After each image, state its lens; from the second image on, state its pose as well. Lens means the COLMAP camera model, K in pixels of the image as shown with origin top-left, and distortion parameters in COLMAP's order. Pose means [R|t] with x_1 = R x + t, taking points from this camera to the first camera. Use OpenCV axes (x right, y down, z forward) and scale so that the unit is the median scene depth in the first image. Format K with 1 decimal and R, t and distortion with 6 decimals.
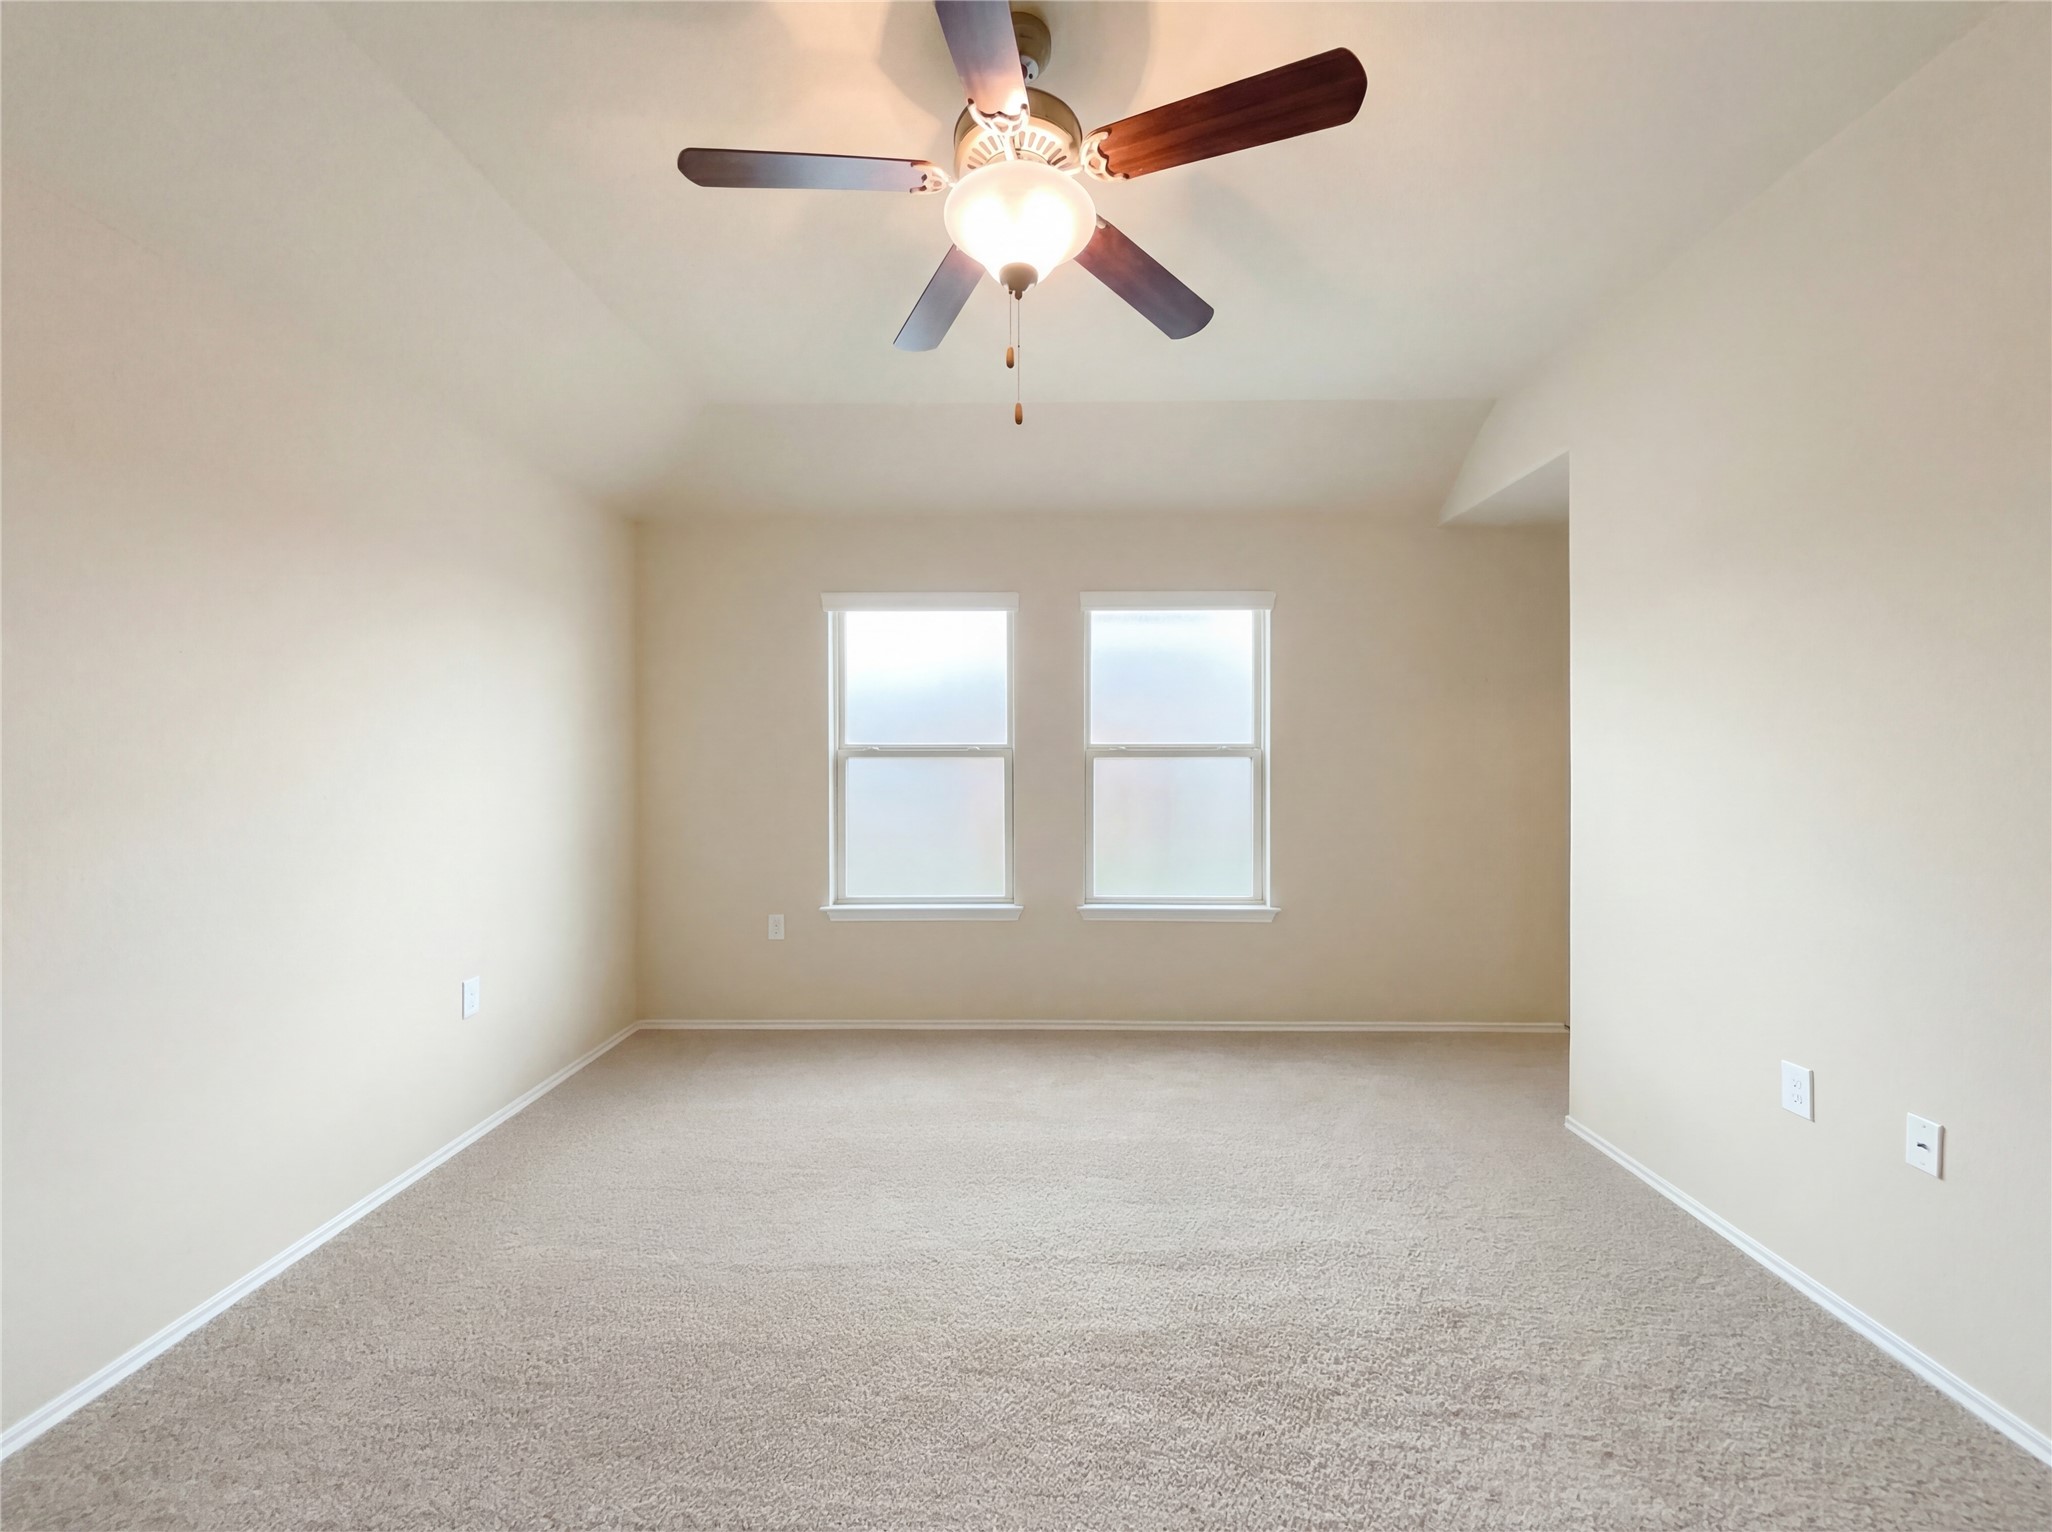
lens RADIAL K [[832.9, 0, 1015.6], [0, 832.9, 767.9], [0, 0, 1]] dist [0.000214, 0.000115]
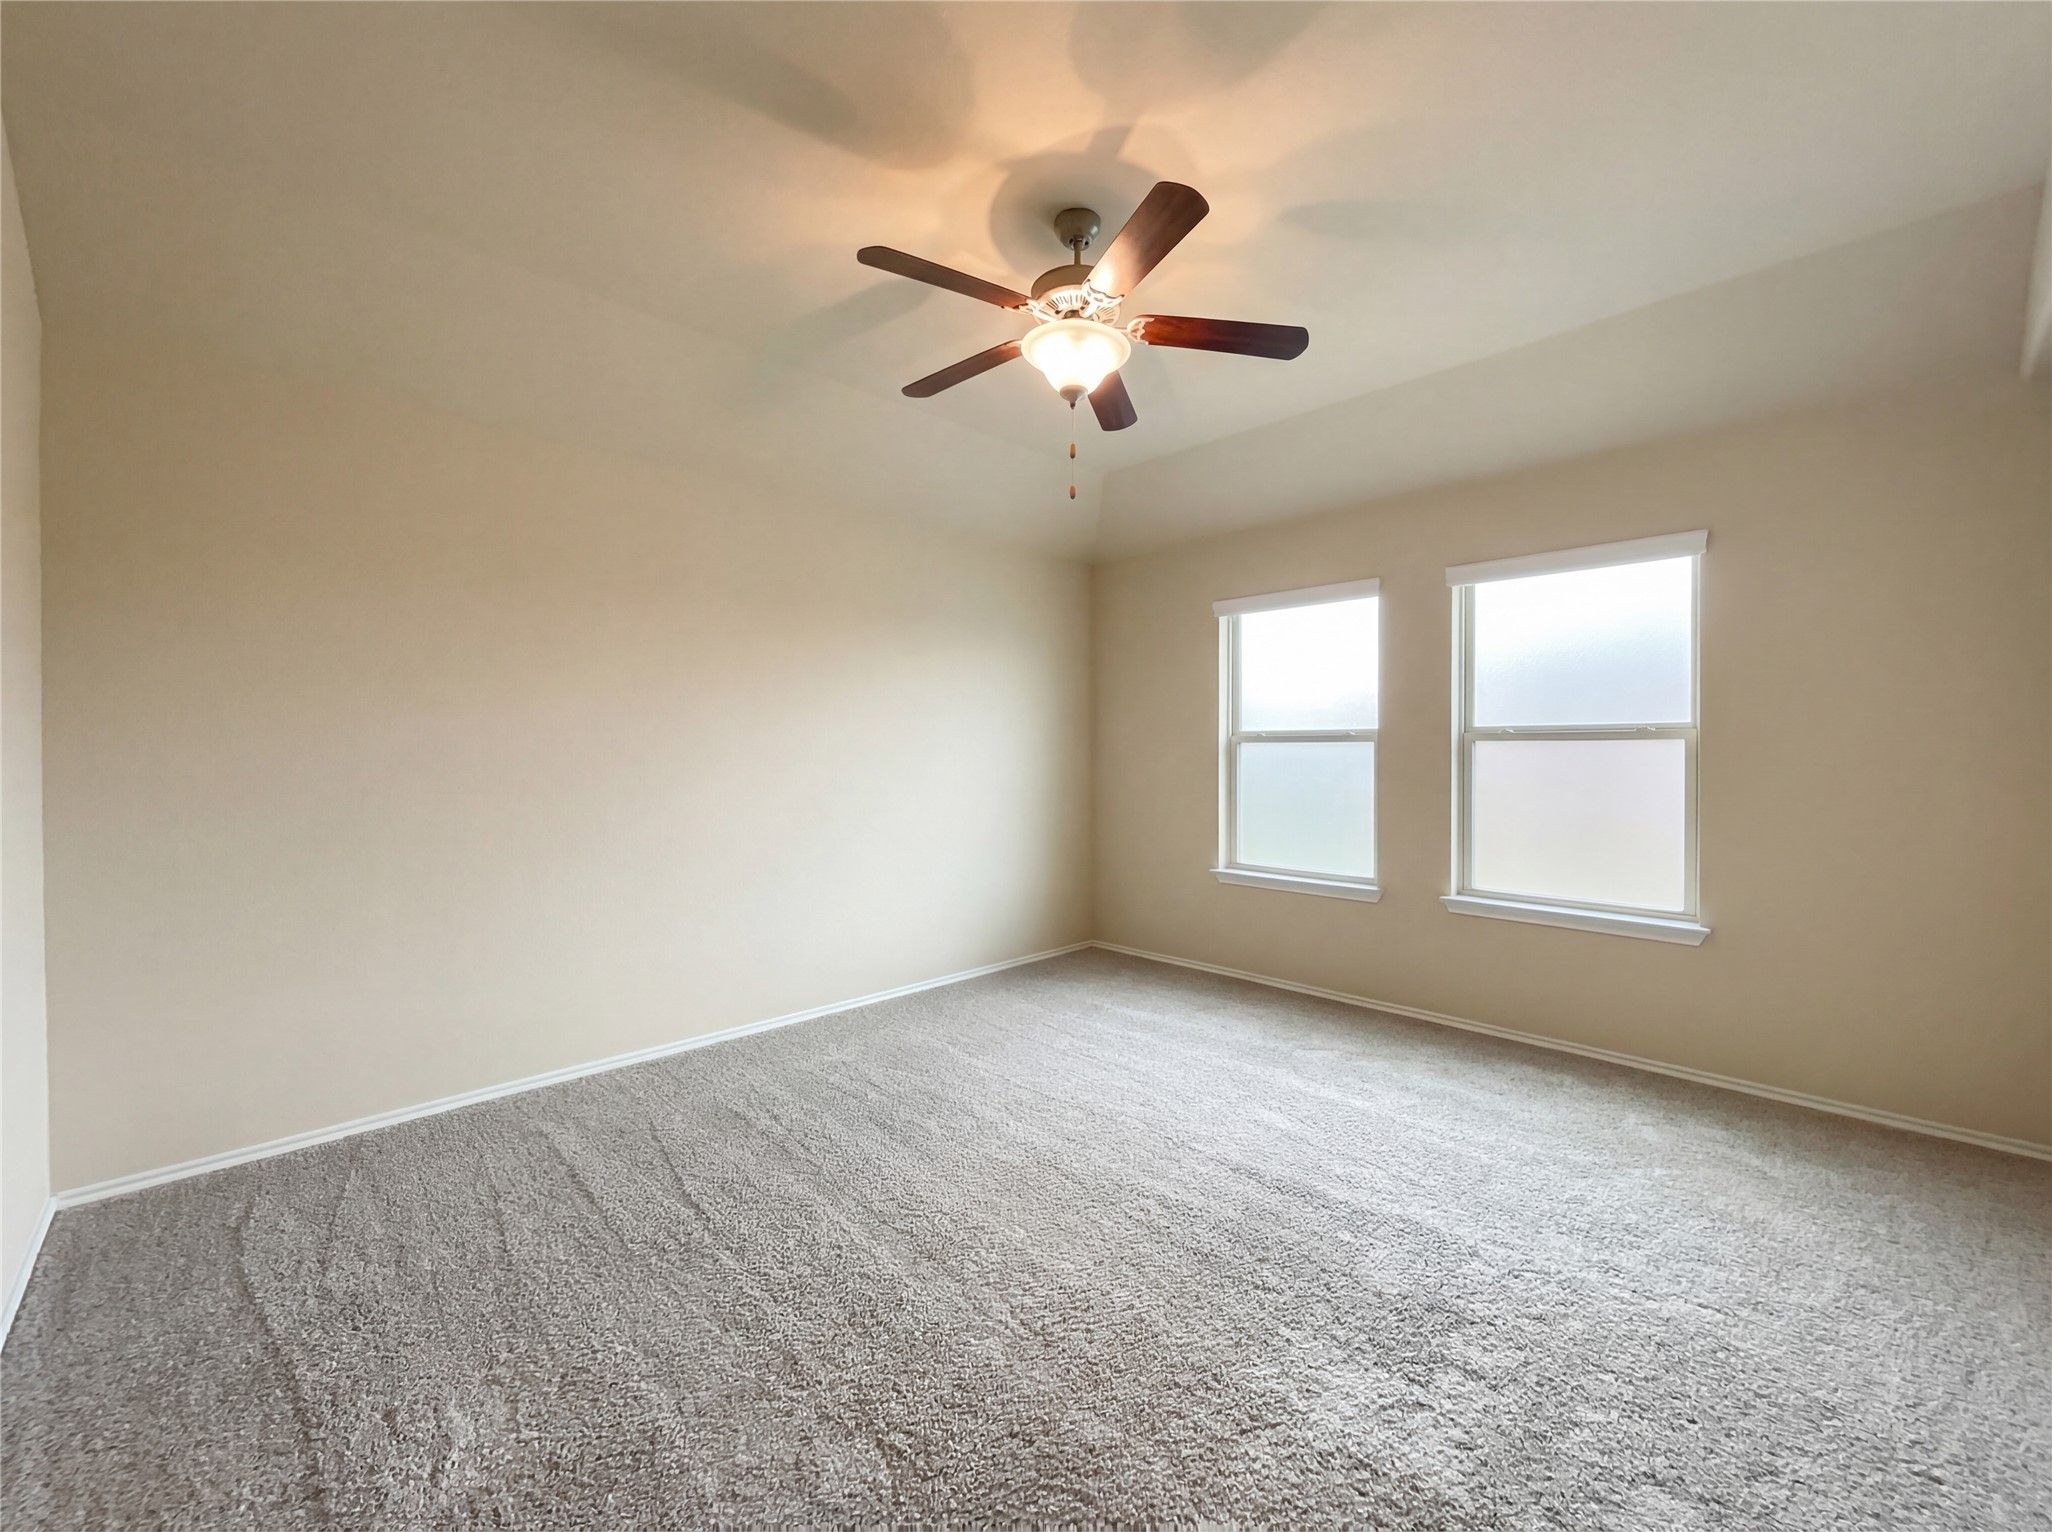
lens RADIAL K [[830.0, 0, 1027.4], [0, 830.0, 764.9], [0, 0, 1]] dist [0.000541, 0.000457]
pose [[0.714027, 0.011683, -0.700021, 0.394946], [-0.001778, 0.999888, 0.014874, 0.002722], [0.700116, -0.009376, 0.713967, -0.020695]]
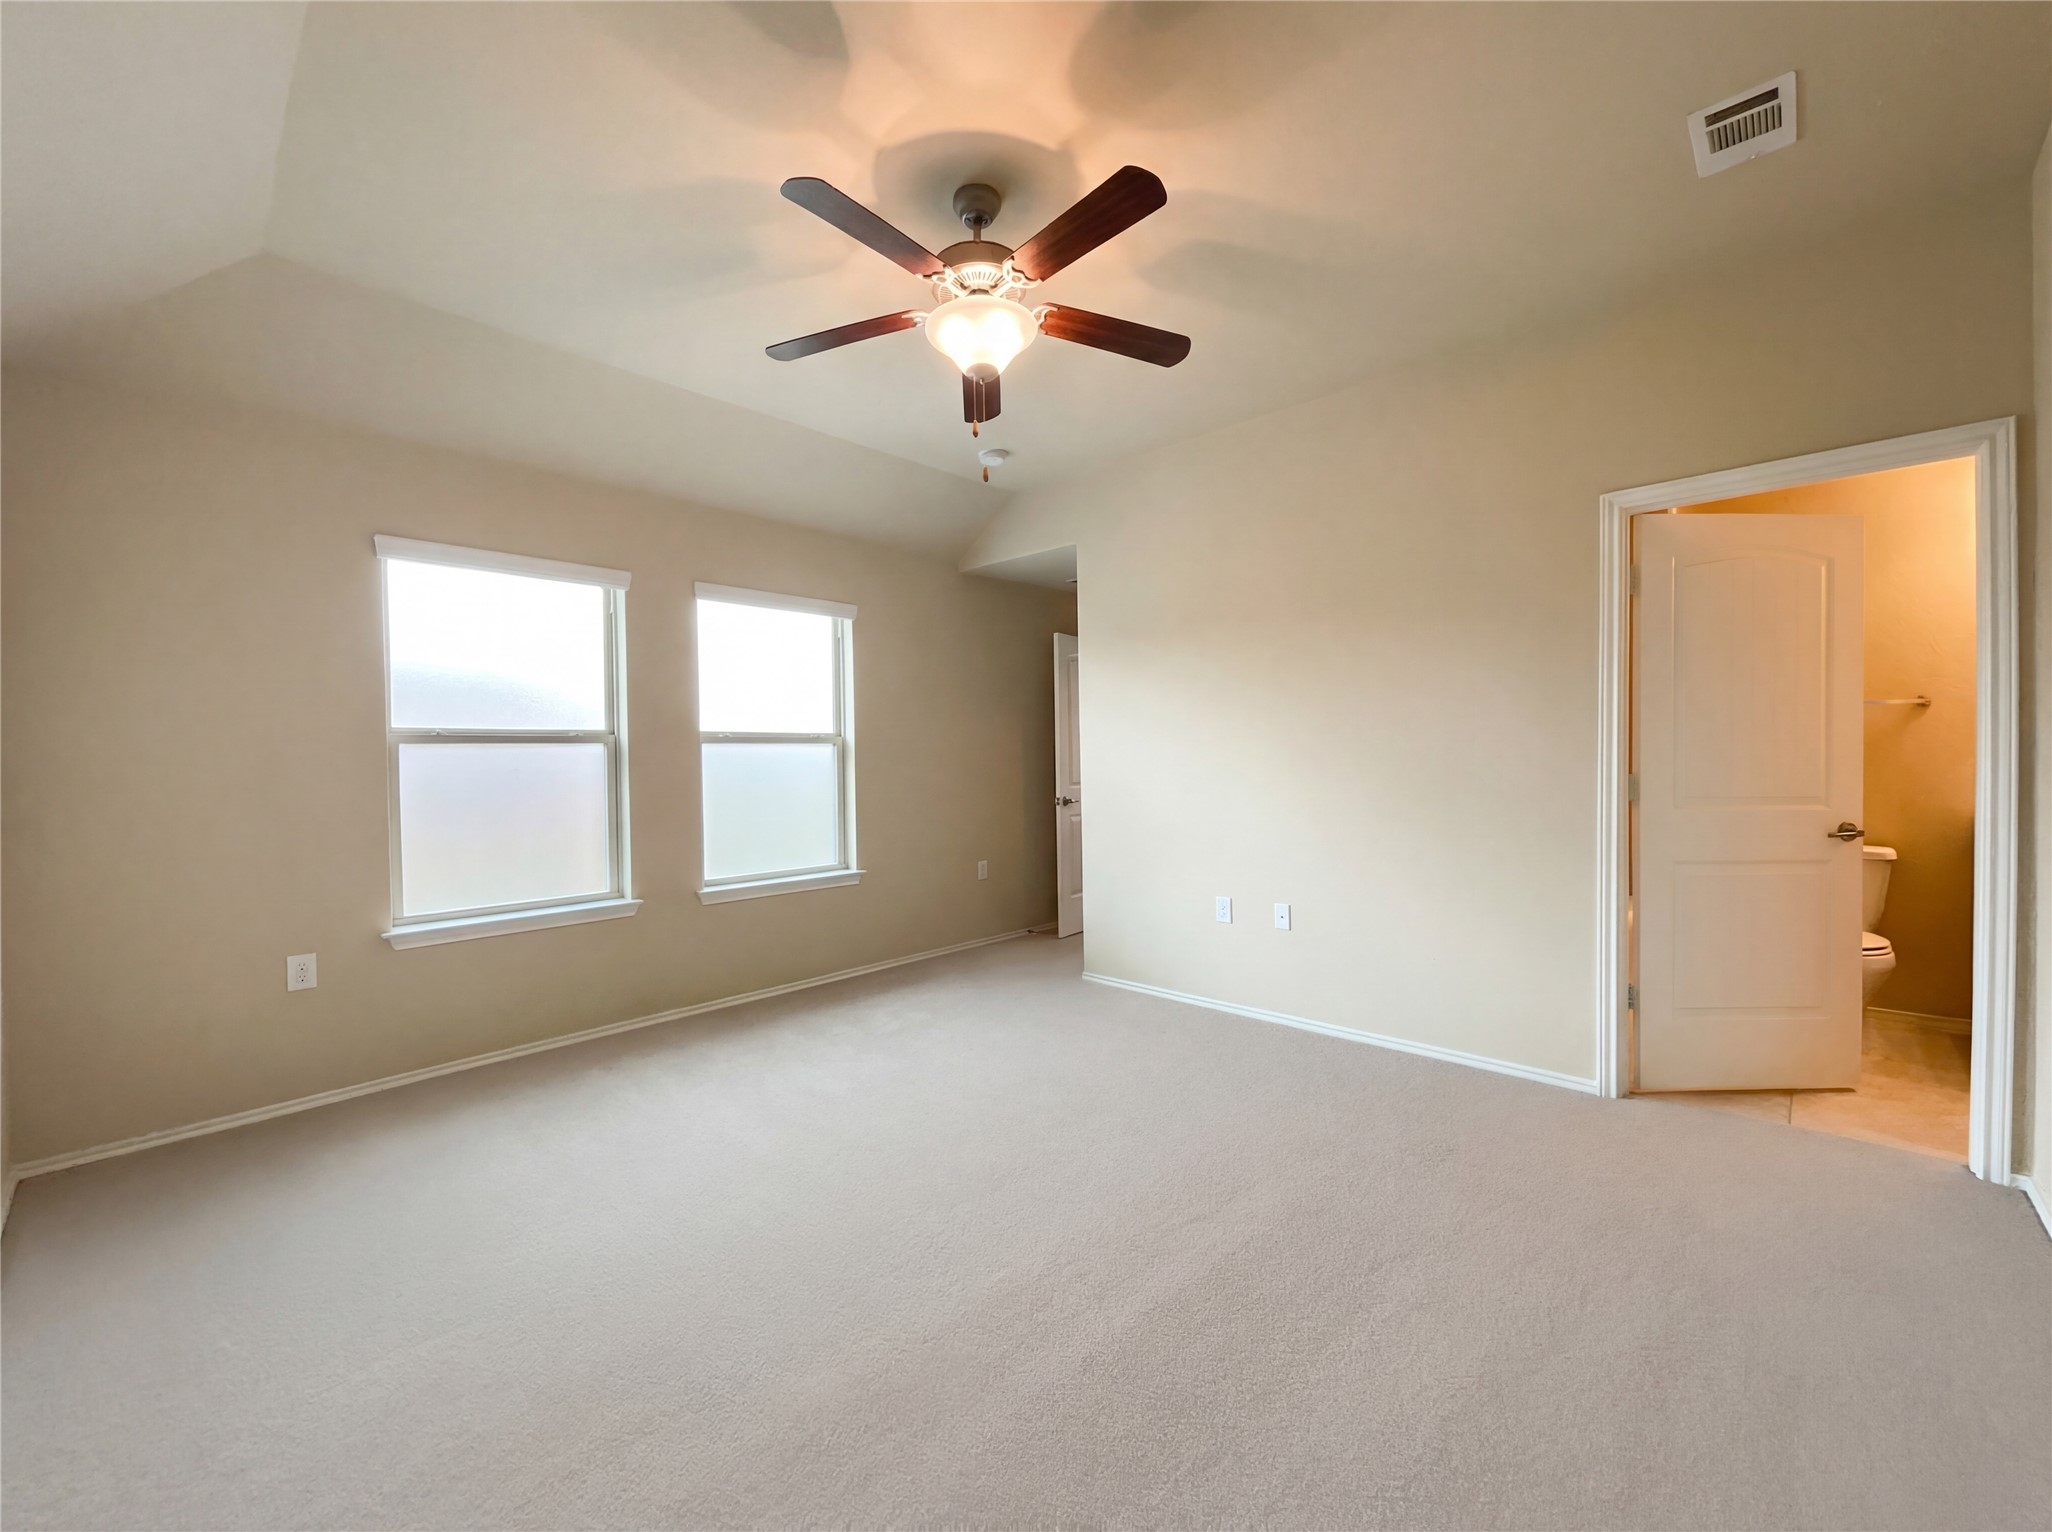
lens RADIAL K [[830.0, 0, 1027.4], [0, 830.0, 764.9], [0, 0, 1]] dist [0.000541, 0.000457]
pose [[0.666676, -0.017077, 0.745152, -0.400723], [0.007601, 0.999841, 0.016113, -0.000332], [-0.745308, -0.005079, 0.666700, 0.025947]]
